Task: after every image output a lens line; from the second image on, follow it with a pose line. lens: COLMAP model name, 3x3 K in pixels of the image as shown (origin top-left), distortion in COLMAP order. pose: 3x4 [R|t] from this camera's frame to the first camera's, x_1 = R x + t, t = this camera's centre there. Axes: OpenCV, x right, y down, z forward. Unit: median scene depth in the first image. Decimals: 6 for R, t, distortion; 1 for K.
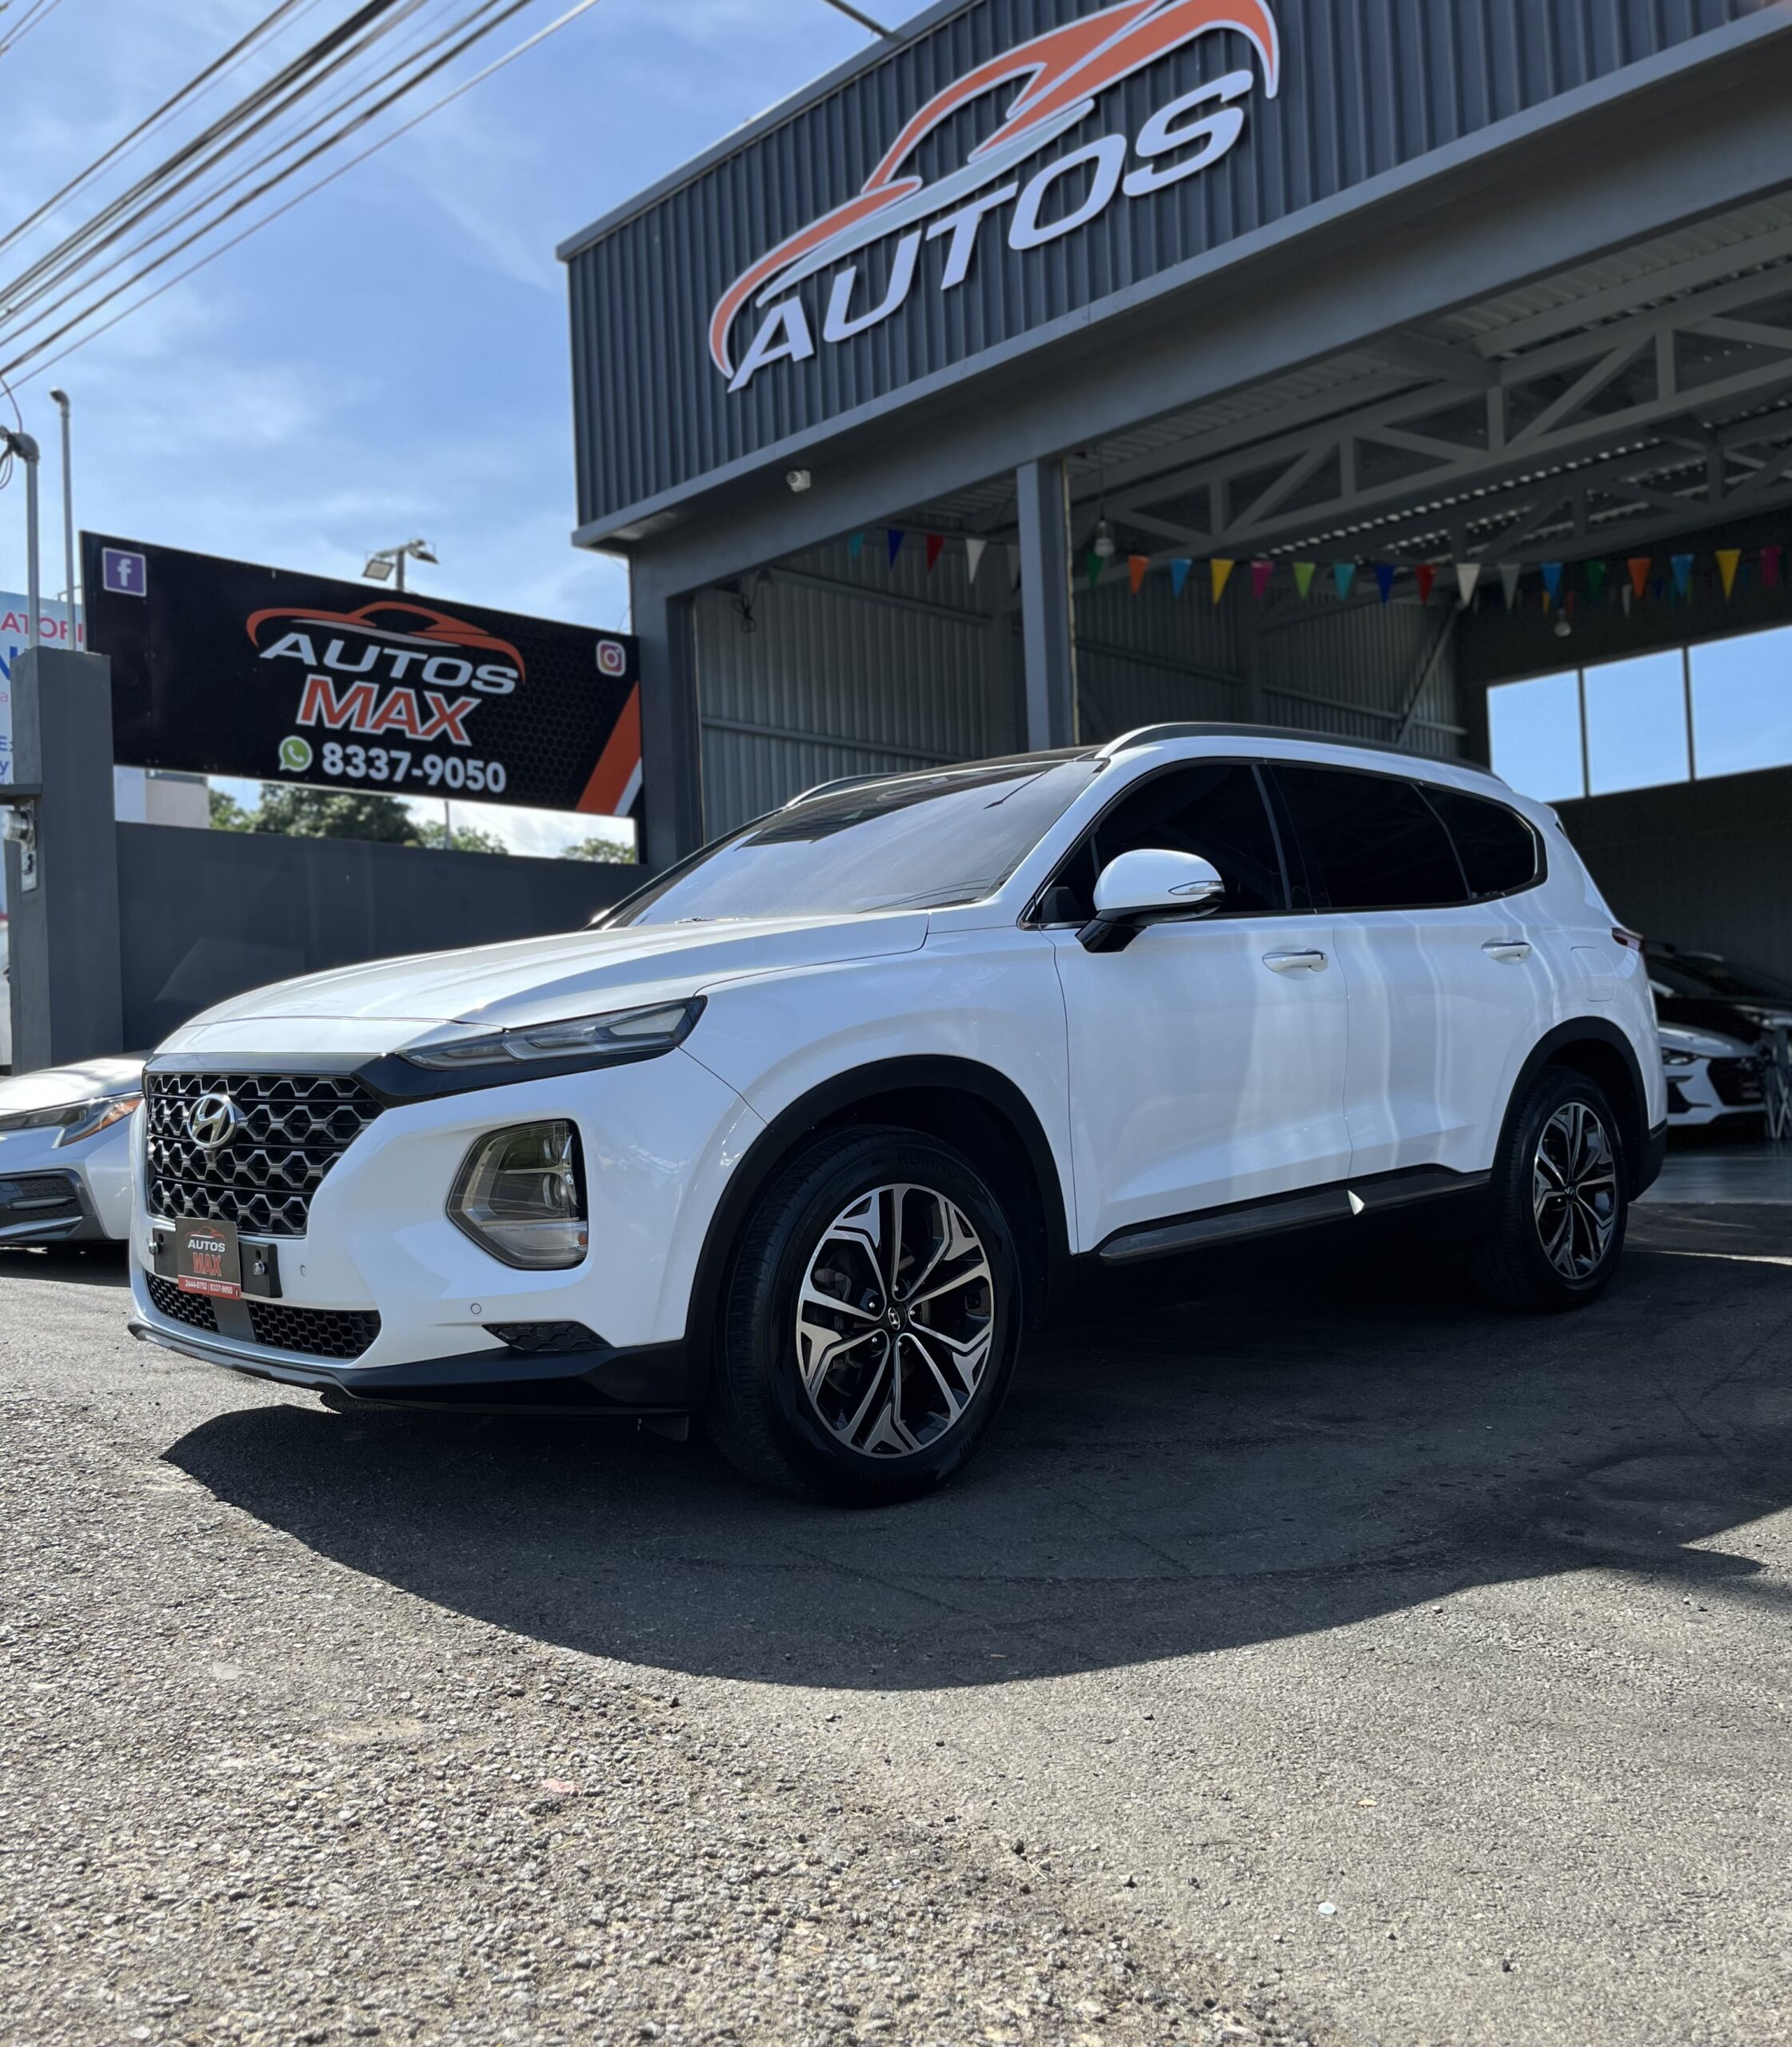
lens RADIAL K [[1851.6, 0, 895.8], [0, 1851.6, 1025.2], [0, 0, 1]] dist [0.013781, 0.005125]
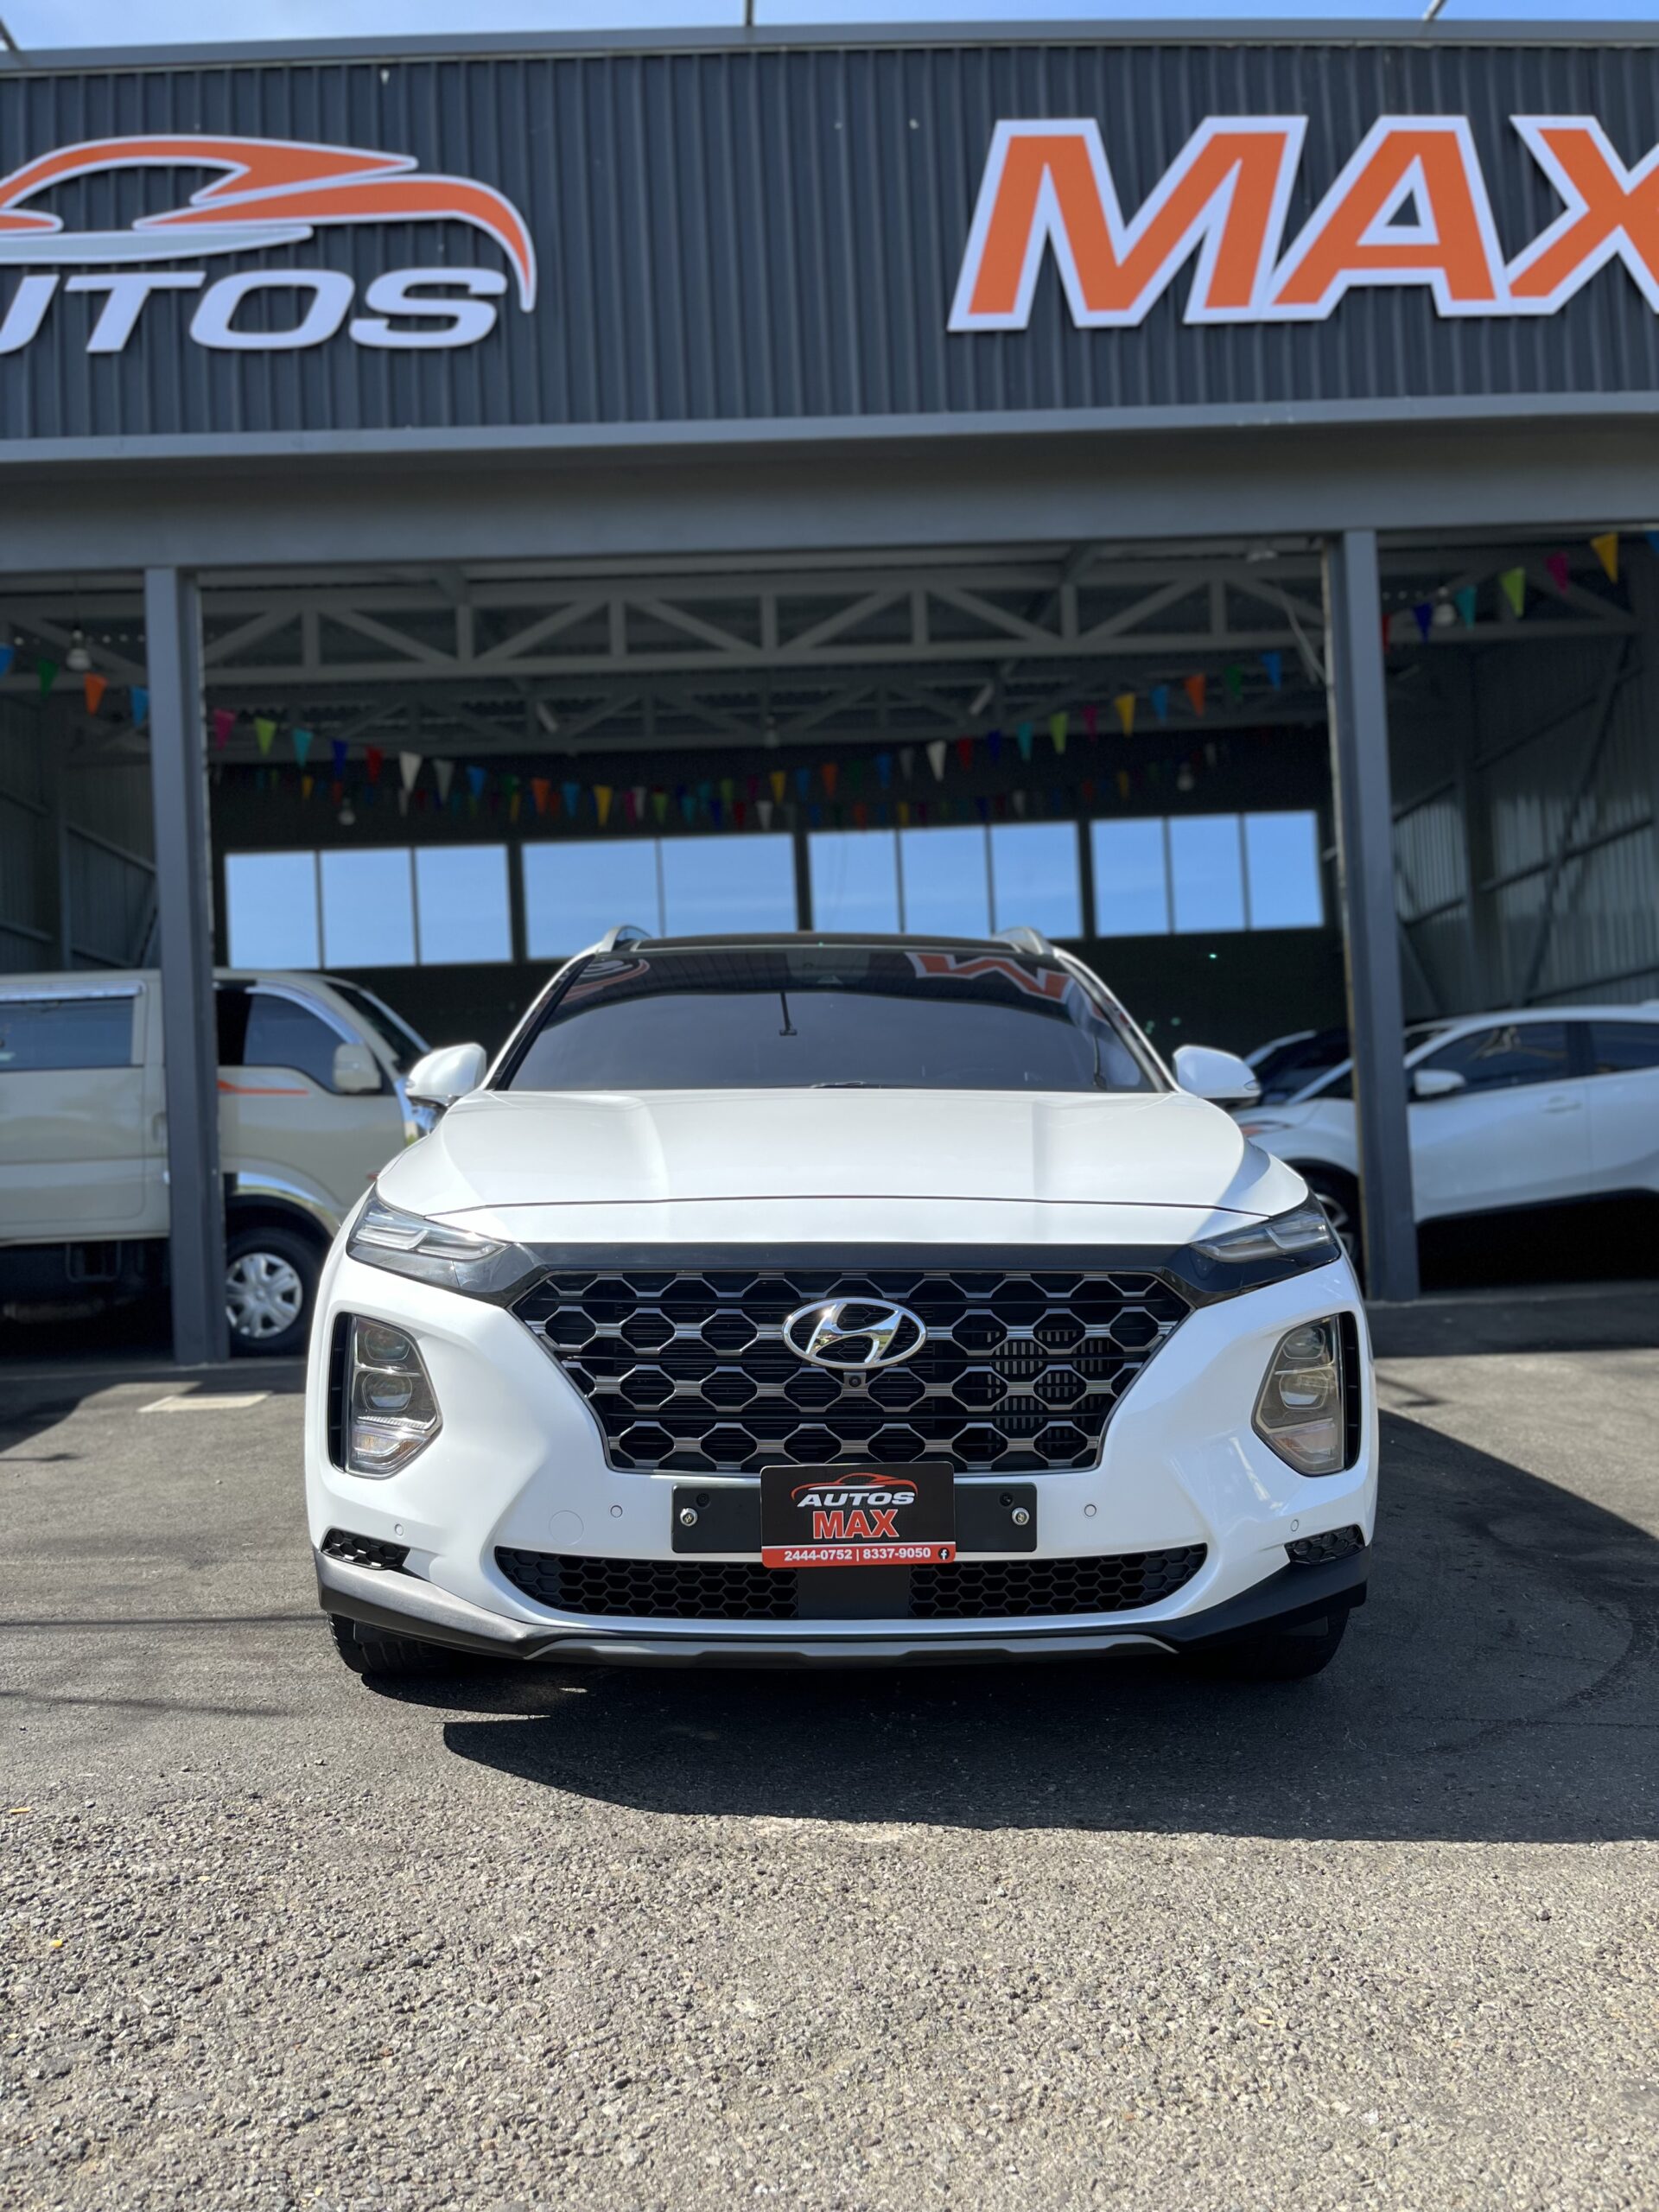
lens RADIAL K [[1686.1, 0, 819.0], [0, 1686.1, 1113.6], [0, 0, 1]] dist [0.028335, -0.071180]
pose [[0.672806, 0.043466, 0.738541, -0.348414], [-0.020416, 0.998983, -0.040195, -0.003974], [-0.739537, 0.011966, 0.673009, 0.212113]]
